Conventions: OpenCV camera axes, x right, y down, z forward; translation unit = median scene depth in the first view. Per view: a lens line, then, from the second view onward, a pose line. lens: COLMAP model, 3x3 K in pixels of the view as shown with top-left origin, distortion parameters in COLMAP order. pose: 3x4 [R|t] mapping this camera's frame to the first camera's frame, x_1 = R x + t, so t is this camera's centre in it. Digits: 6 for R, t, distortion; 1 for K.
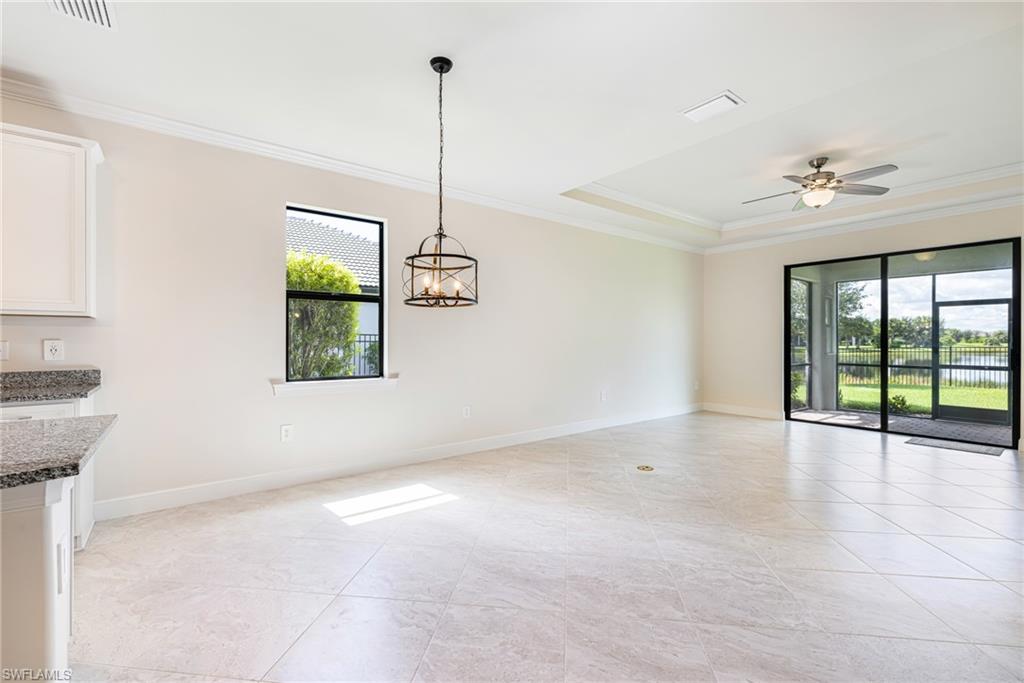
lens RADIAL K [[447.1, 0, 506.1], [0, 447.1, 341.2], [0, 0, 1]] dist [-0.002382, 0.001451]
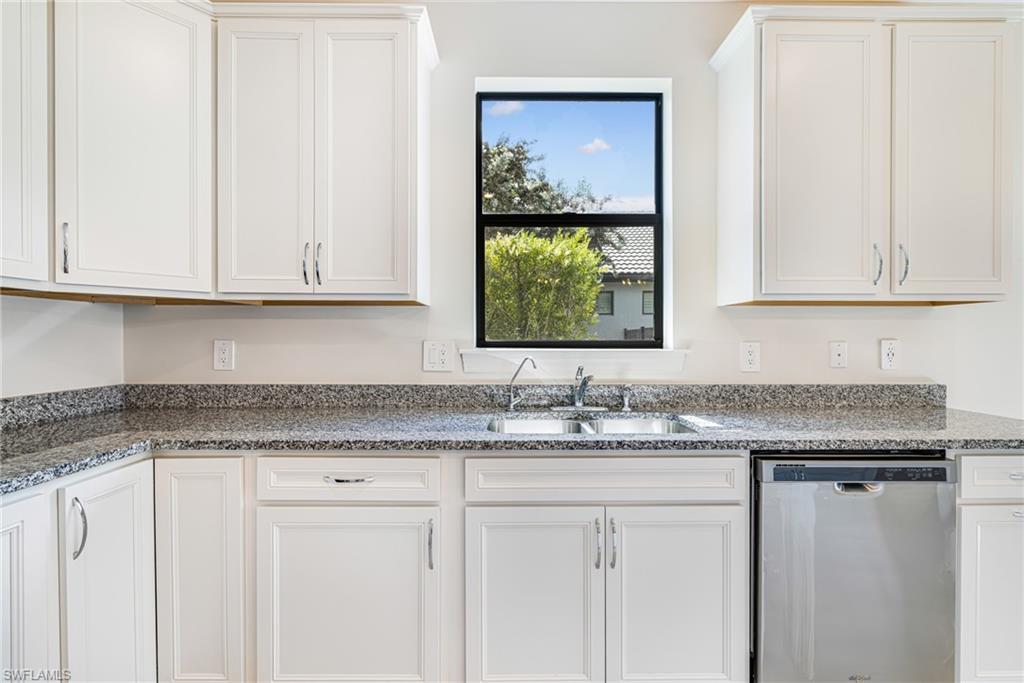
lens RADIAL K [[447.1, 0, 517.5], [0, 447.1, 342.3], [0, 0, 1]] dist [-0.002382, 0.001451]
pose [[0.804913, 0.003782, -0.593380, -0.752398], [-0.001291, 0.999988, 0.004622, -0.000545], [0.593391, -0.002955, 0.804909, 0.075964]]
